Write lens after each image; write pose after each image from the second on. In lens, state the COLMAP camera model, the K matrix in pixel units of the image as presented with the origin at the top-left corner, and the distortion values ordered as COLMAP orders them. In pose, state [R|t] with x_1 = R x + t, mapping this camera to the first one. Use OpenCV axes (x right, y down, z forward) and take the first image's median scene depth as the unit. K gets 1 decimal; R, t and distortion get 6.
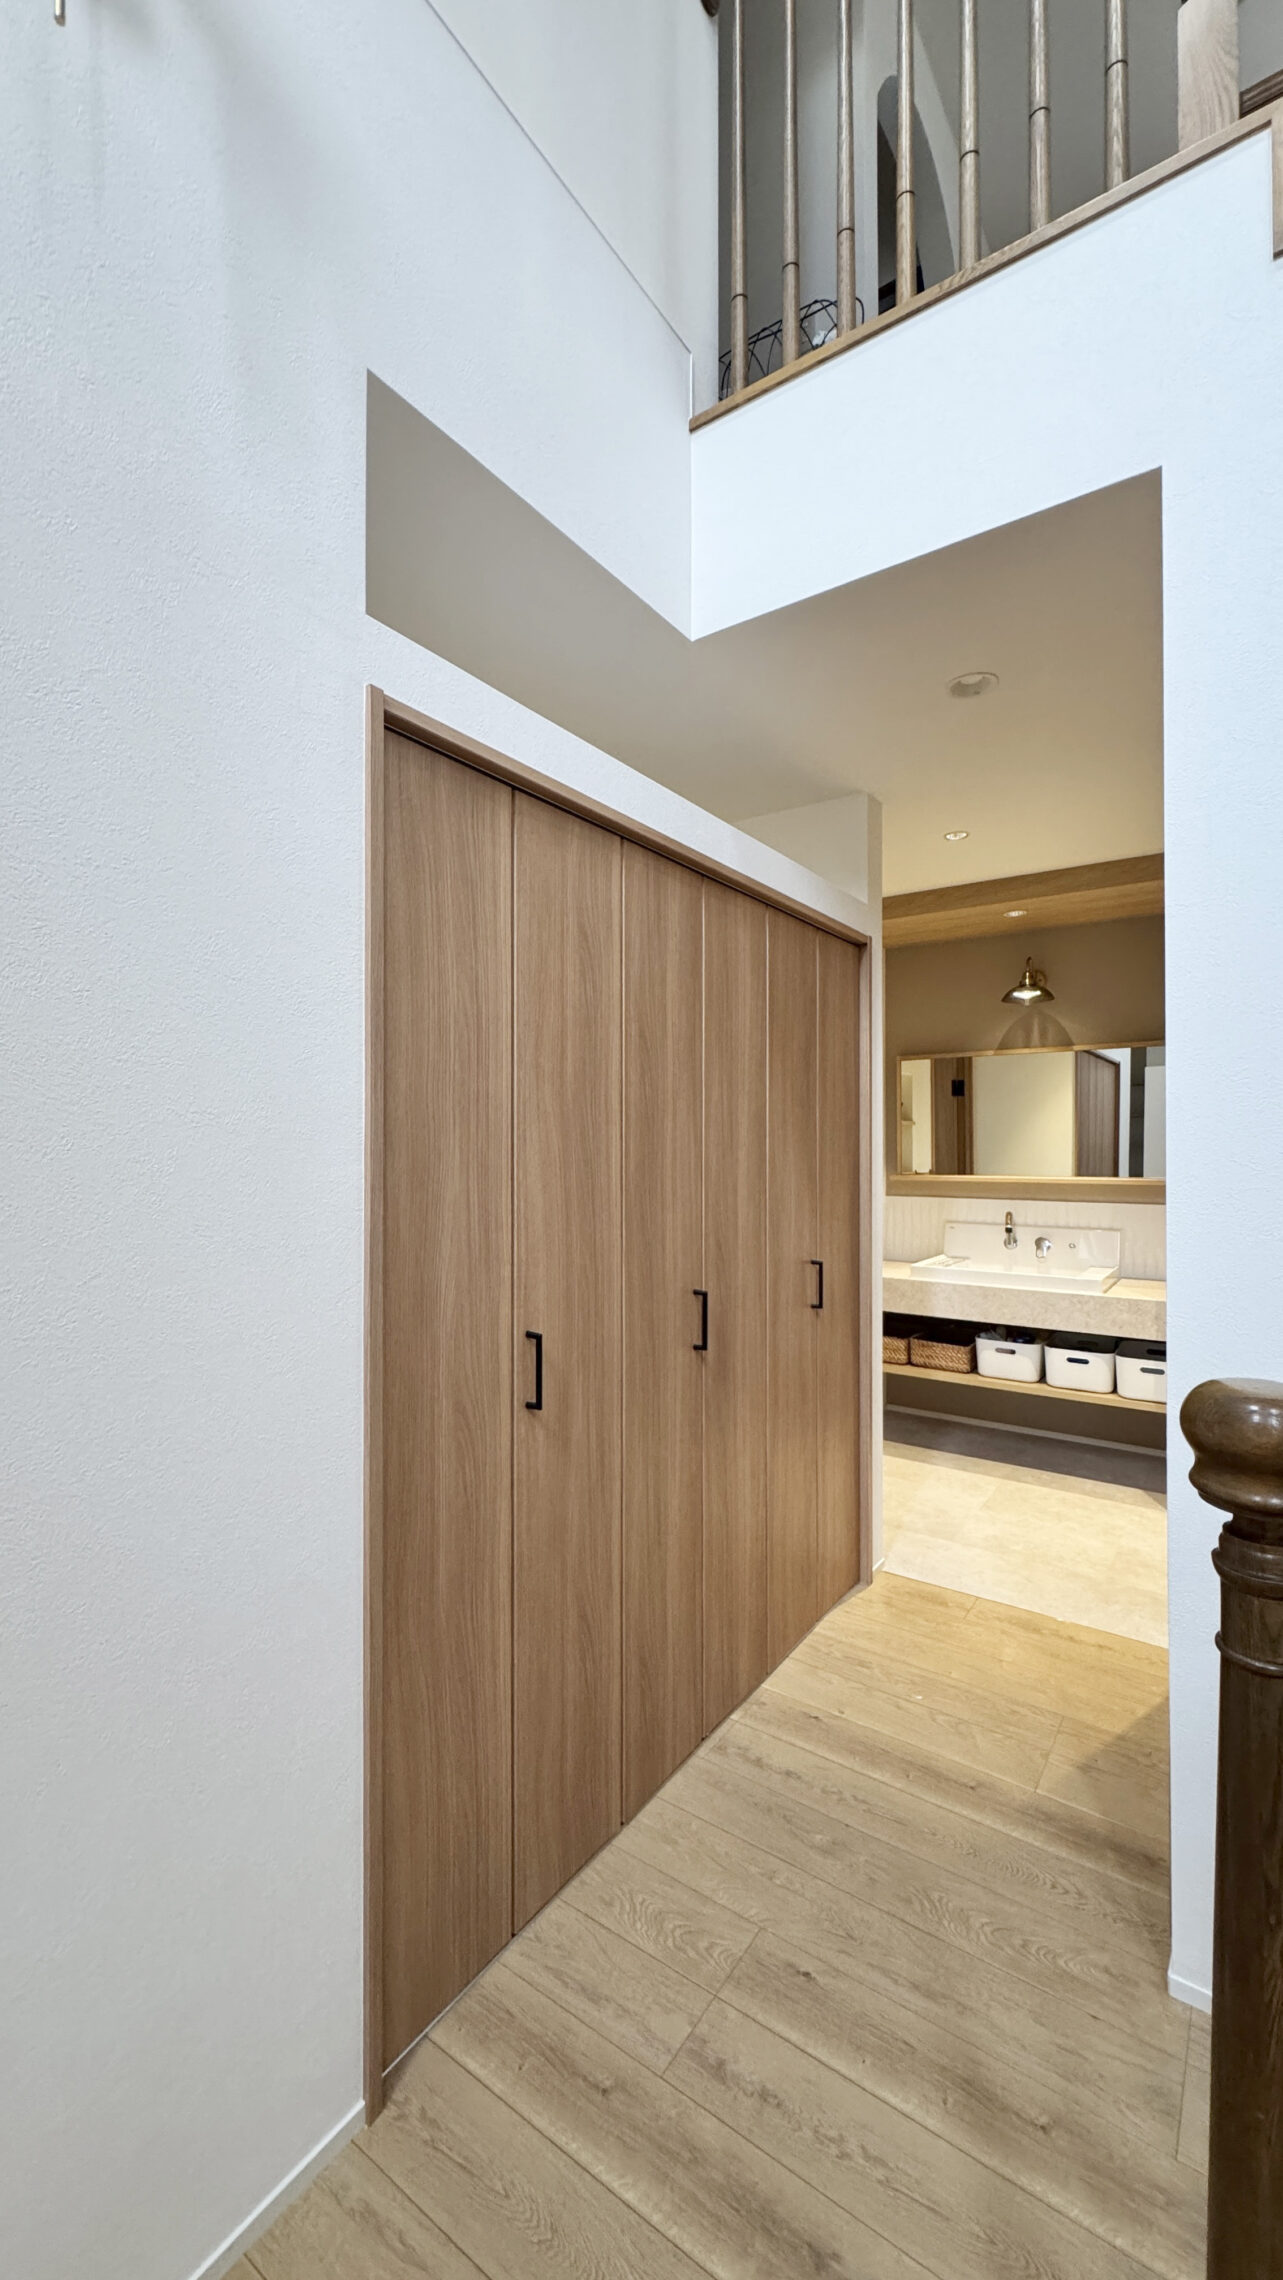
lens RADIAL K [[889.3, 0, 641.5], [0, 889.3, 1140.0], [0, 0, 1]] dist [0.001102, -0.000037]
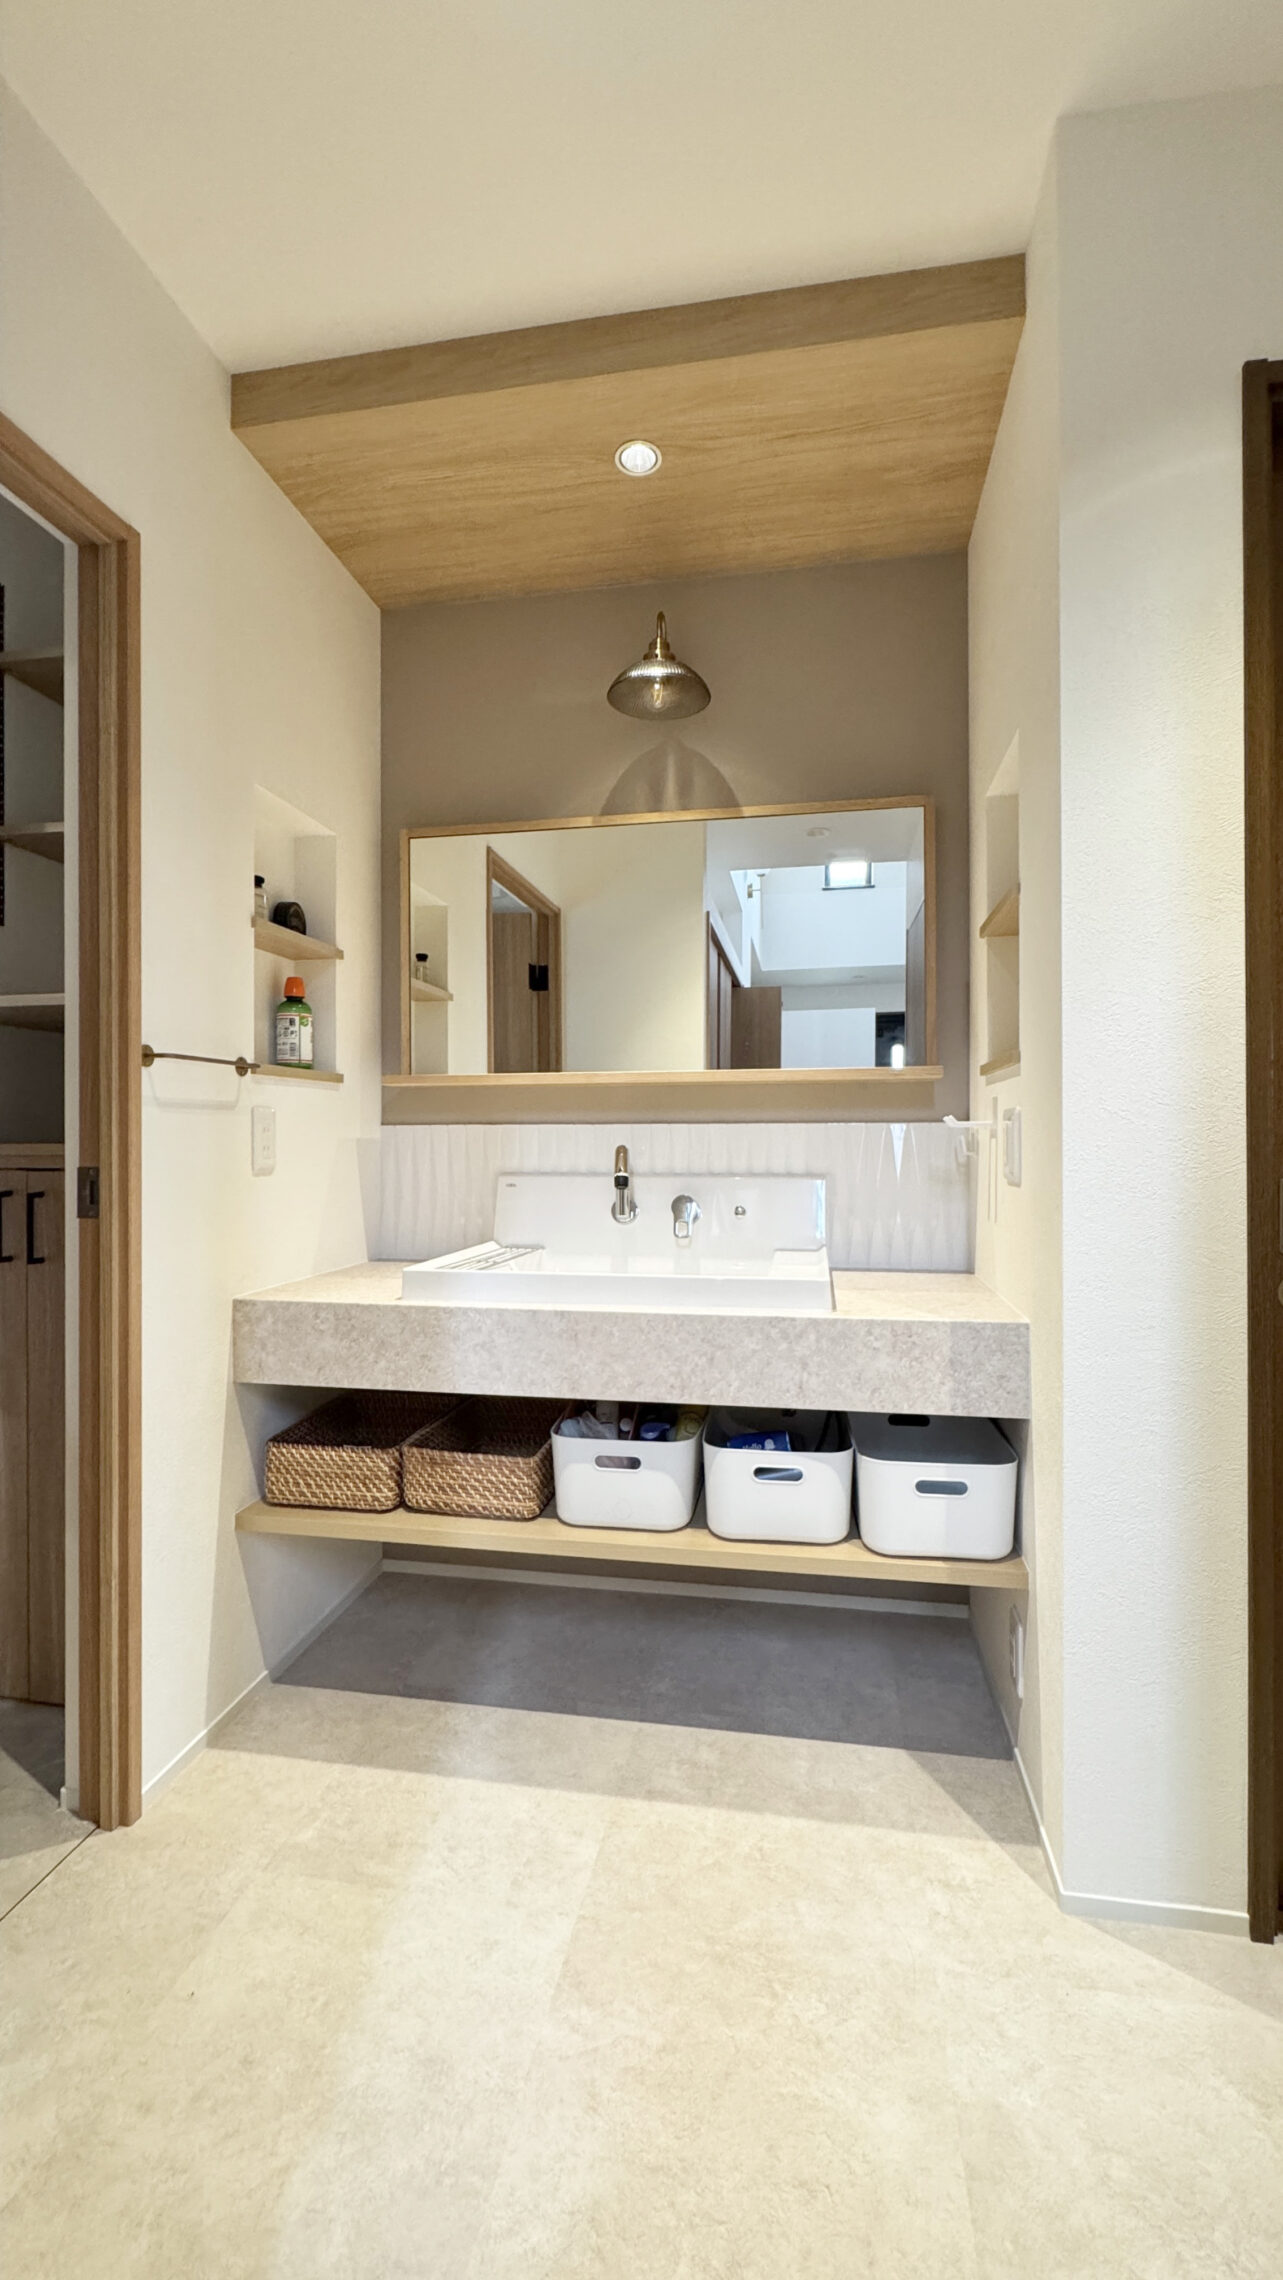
lens RADIAL K [[978.8, 0, 641.5], [0, 978.8, 1140.0], [0, 0, 1]] dist [-0.000498, -0.000052]
pose [[0.909815, -0.003182, 0.415001, 0.222460], [-0.000991, 0.999951, 0.009839, 0.079179], [-0.415012, -0.009363, 0.909768, 0.561833]]
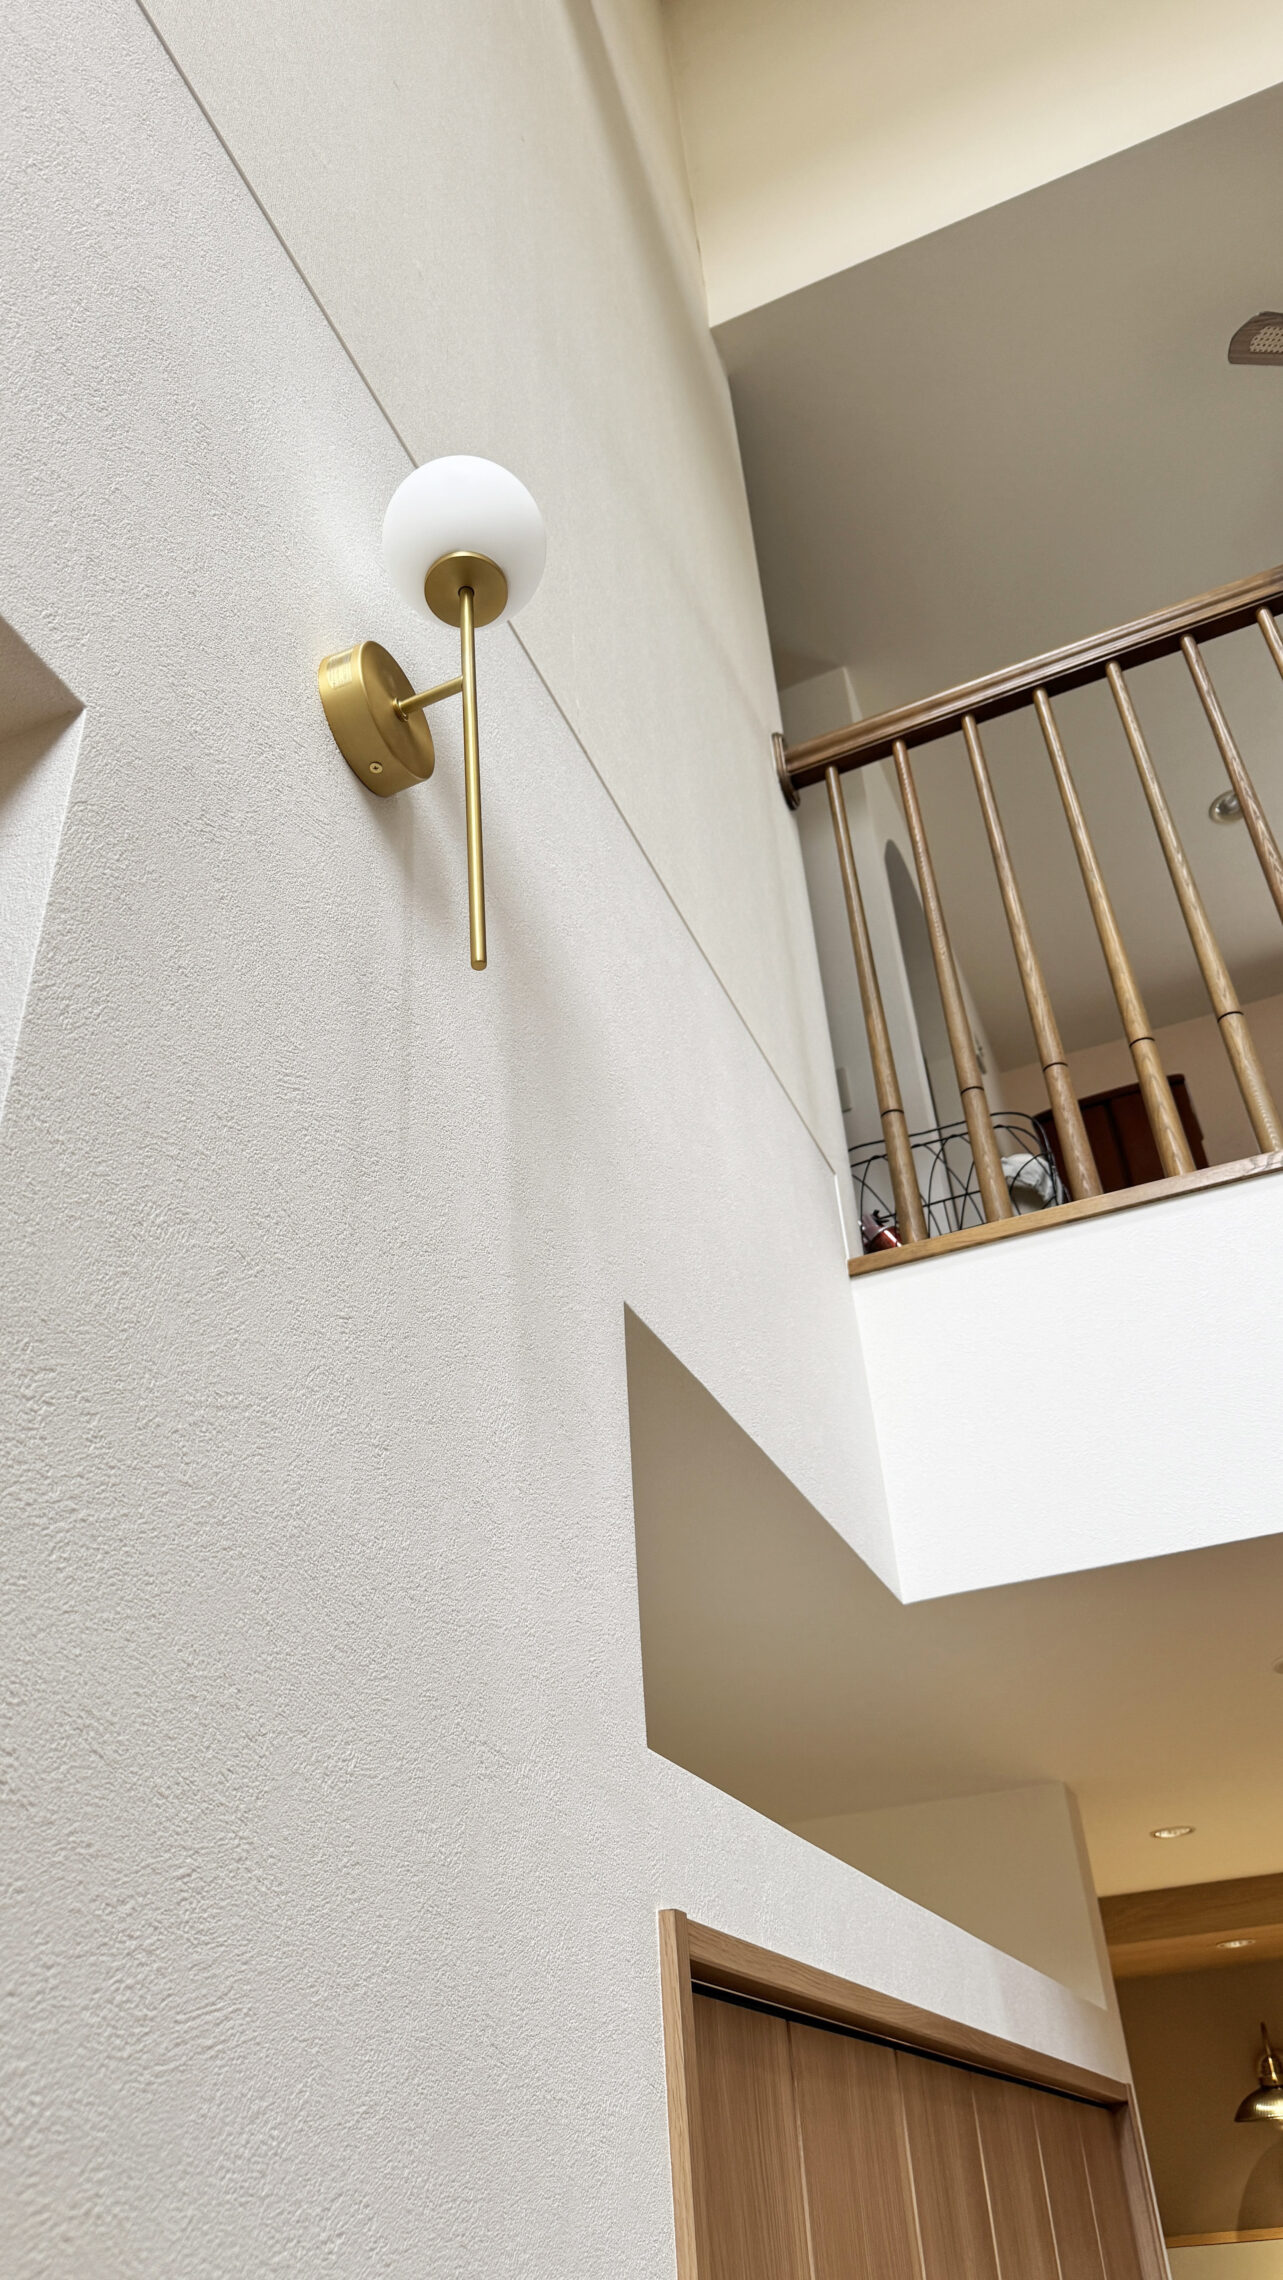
lens RADIAL K [[1635.1, 0, 641.5], [0, 1635.1, 1140.0], [0, 0, 1]] dist [-0.048227, -0.001714]
pose [[0.975504, 0.083926, 0.203344, -0.167223], [0.050089, 0.815345, -0.576804, -0.112996], [-0.214204, 0.572860, 0.791169, 0.036362]]
